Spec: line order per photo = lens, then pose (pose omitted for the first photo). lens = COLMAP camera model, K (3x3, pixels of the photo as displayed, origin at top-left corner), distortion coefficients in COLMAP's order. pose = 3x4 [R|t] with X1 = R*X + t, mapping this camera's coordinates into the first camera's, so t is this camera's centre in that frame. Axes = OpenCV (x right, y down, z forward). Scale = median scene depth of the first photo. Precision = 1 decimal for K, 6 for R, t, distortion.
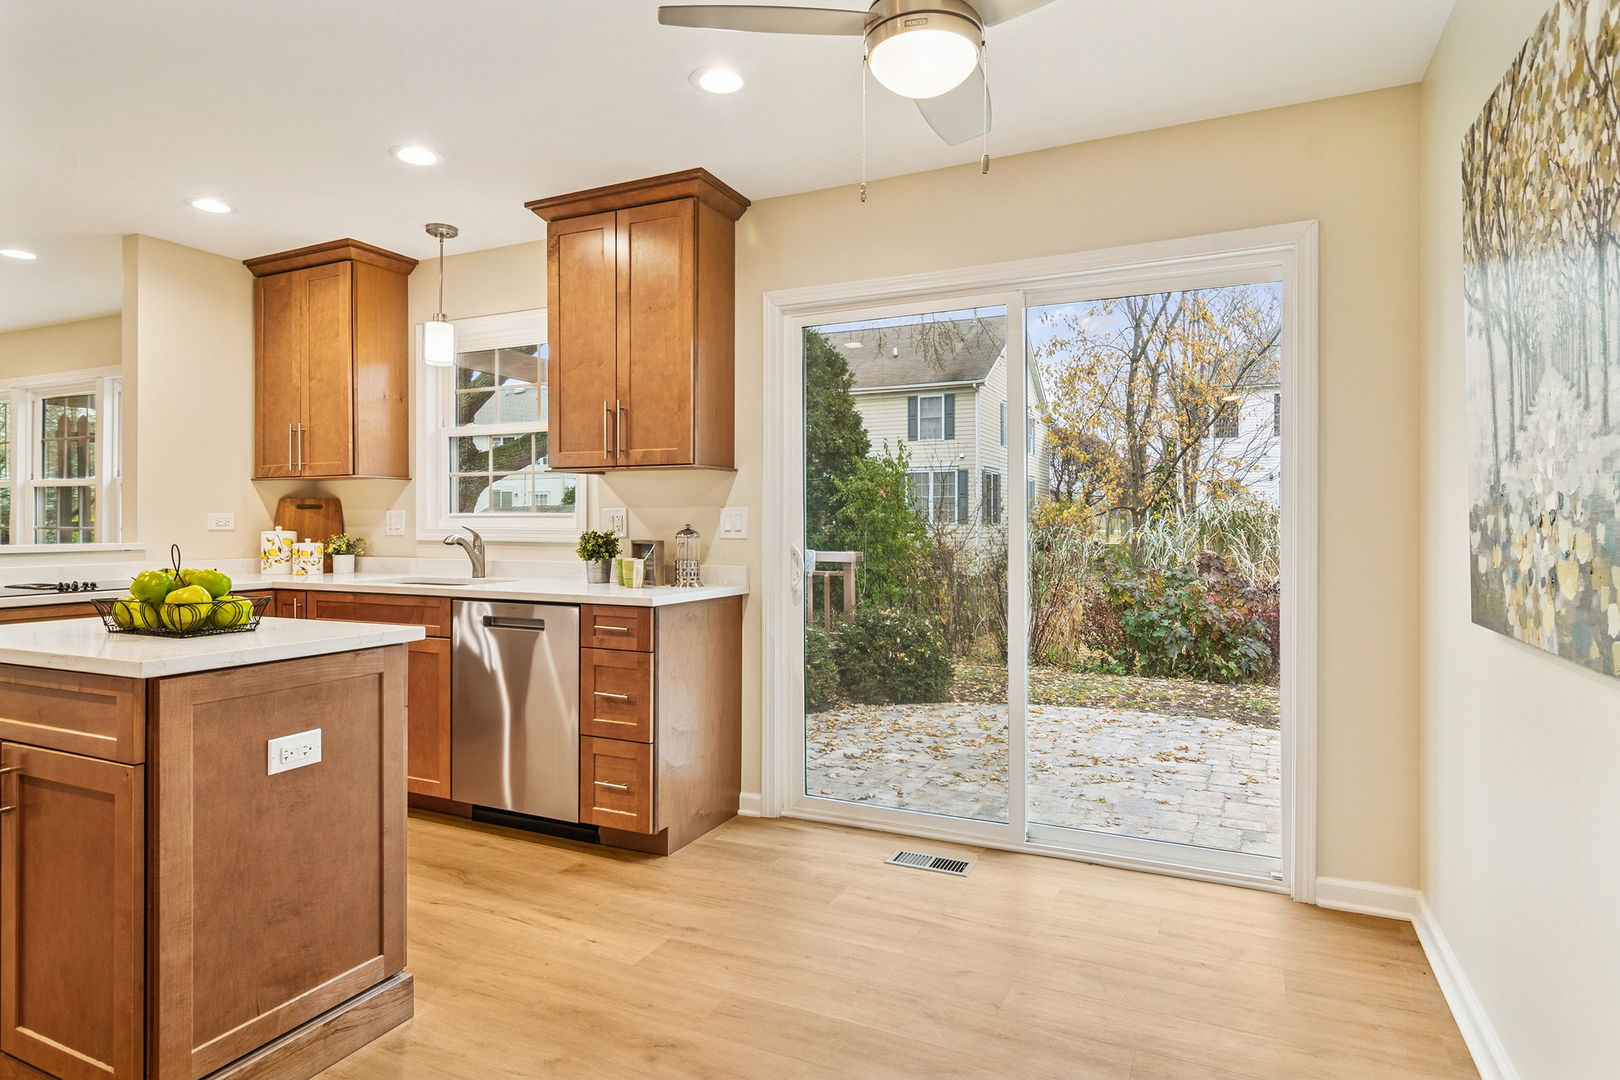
lens RADIAL K [[903.2, 0, 810.2], [0, 903.2, 522.5], [0, 0, 1]] dist [0.000606, 0.000193]
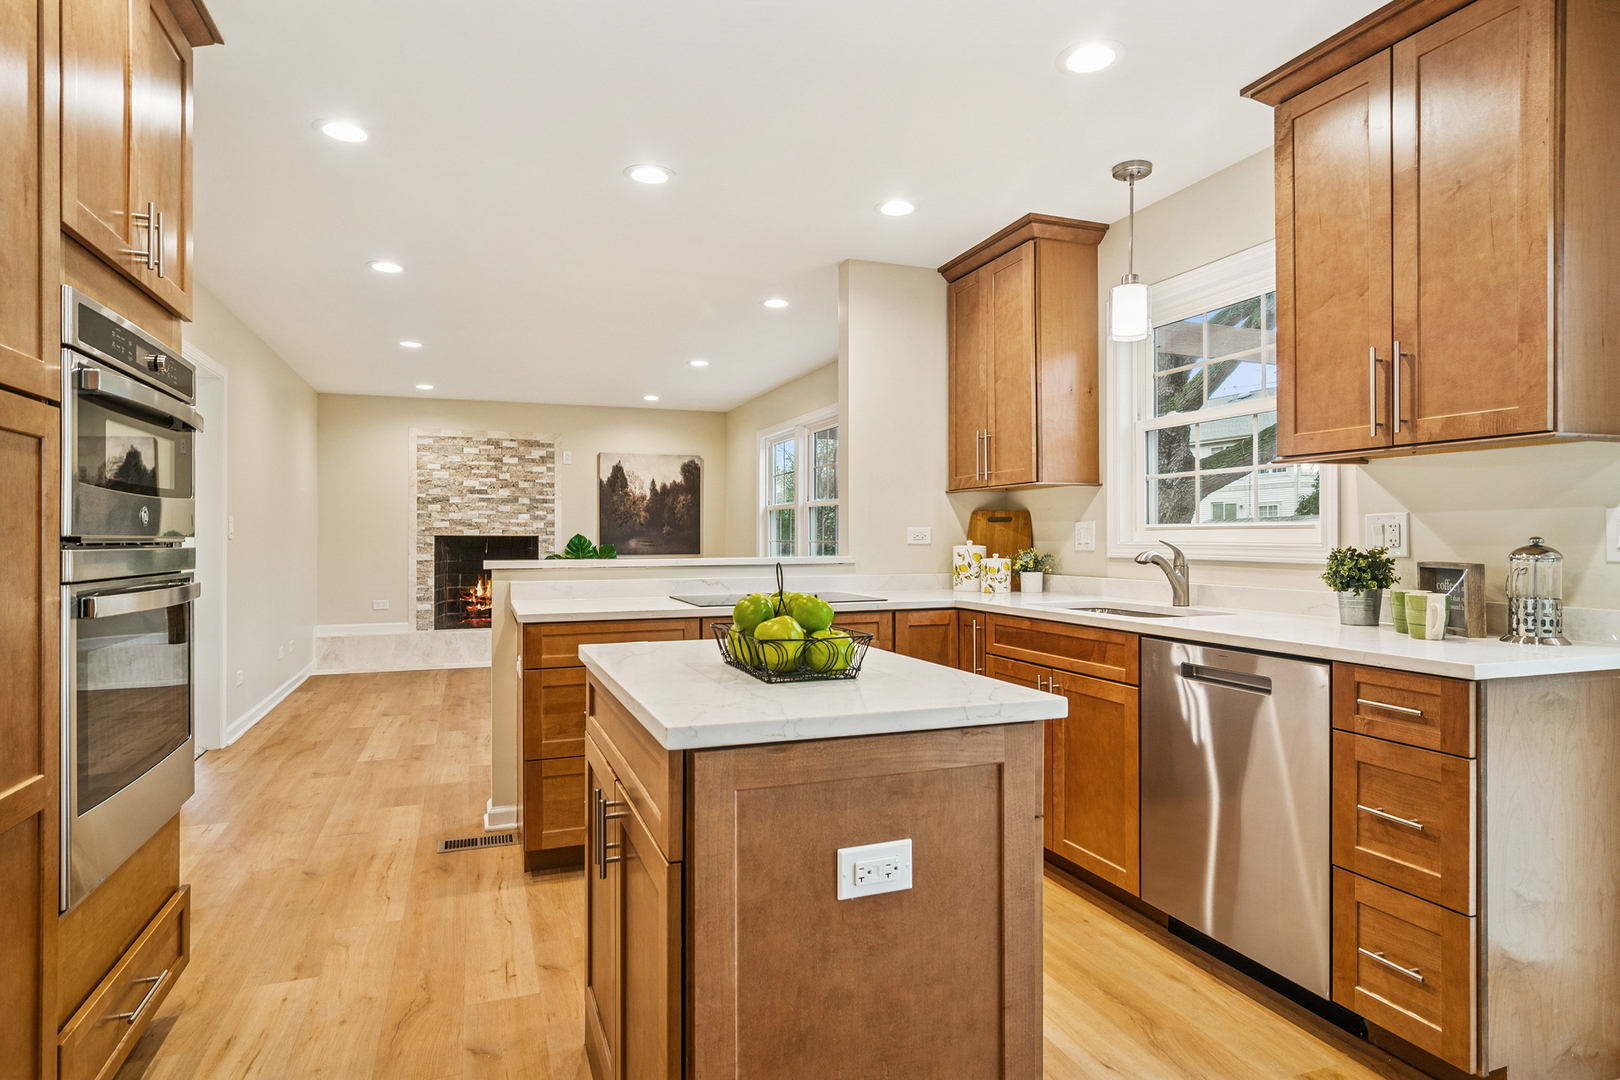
lens RADIAL K [[898.5, 0, 804.1], [0, 898.5, 537.0], [0, 0, 1]] dist [0.001164, 0.001737]
pose [[0.719144, -0.002633, -0.694856, -0.070241], [0.002952, 0.999995, -0.000735, 0.001006], [0.694855, -0.001522, 0.719148, 0.246256]]
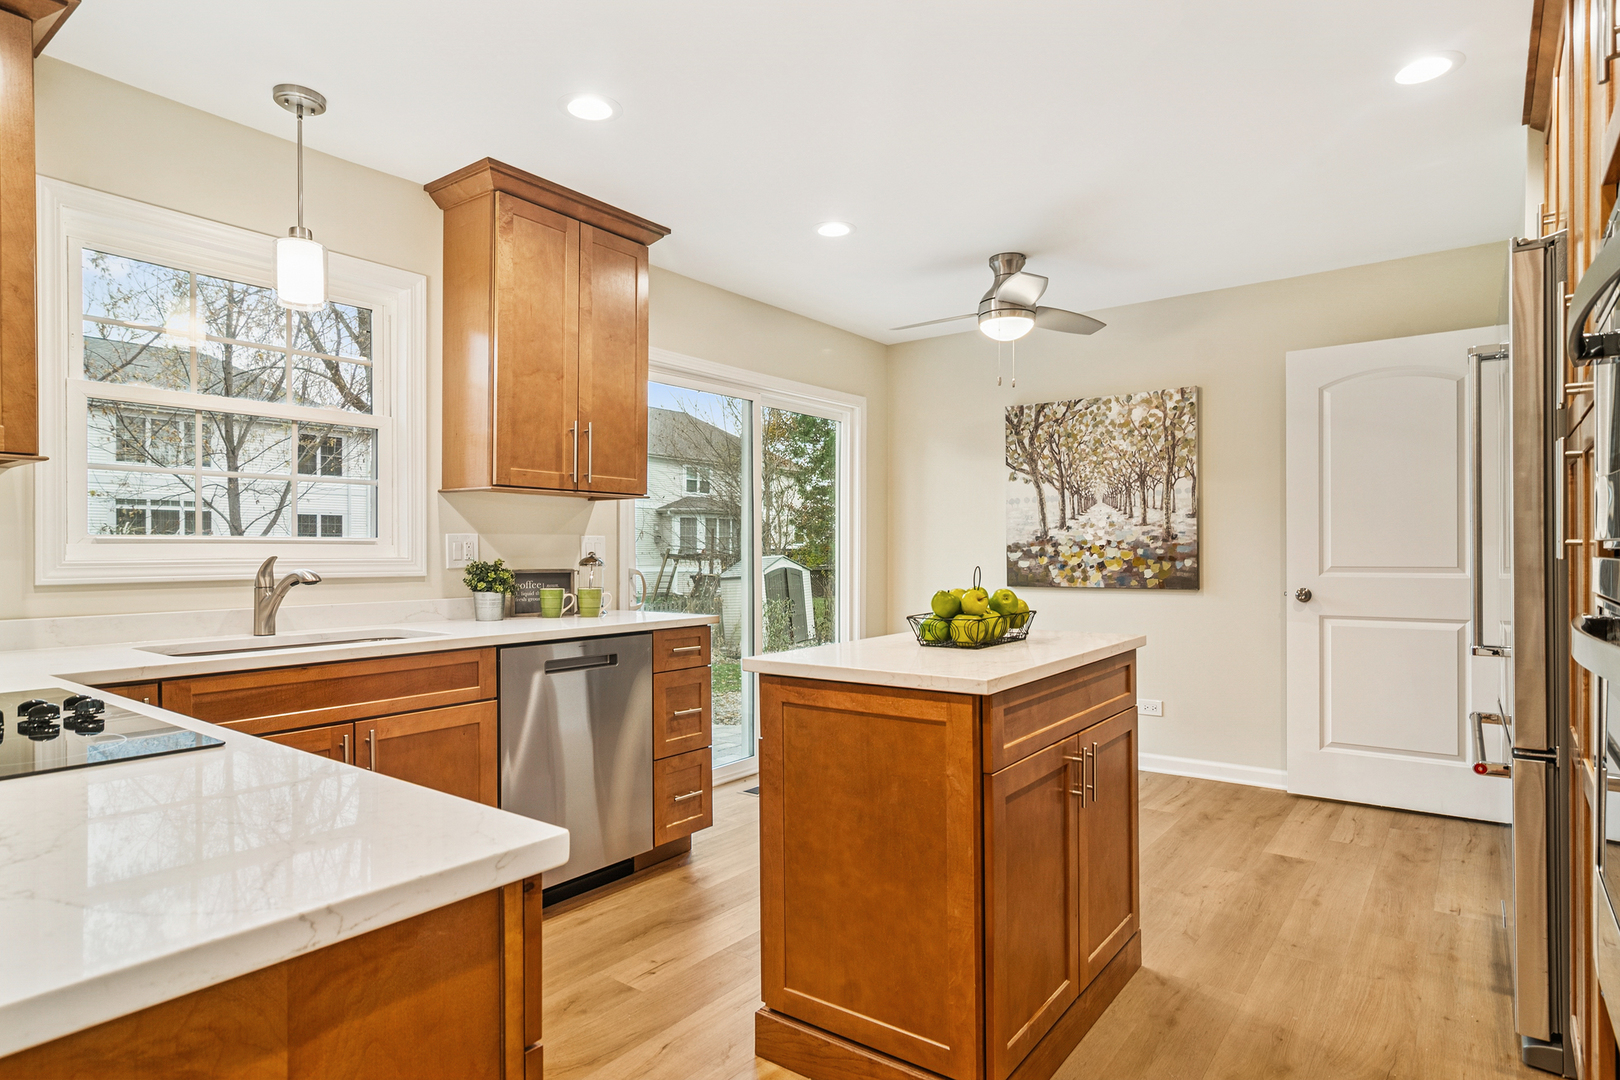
lens RADIAL K [[883.1, 0, 813.2], [0, 883.1, 555.3], [0, 0, 1]] dist [0.001314, 0.001999]
pose [[0.193972, -0.004621, 0.980996, -1.045217], [0.003880, 0.999985, 0.003944, 0.003020], [-0.980999, 0.003041, 0.193987, 0.561382]]
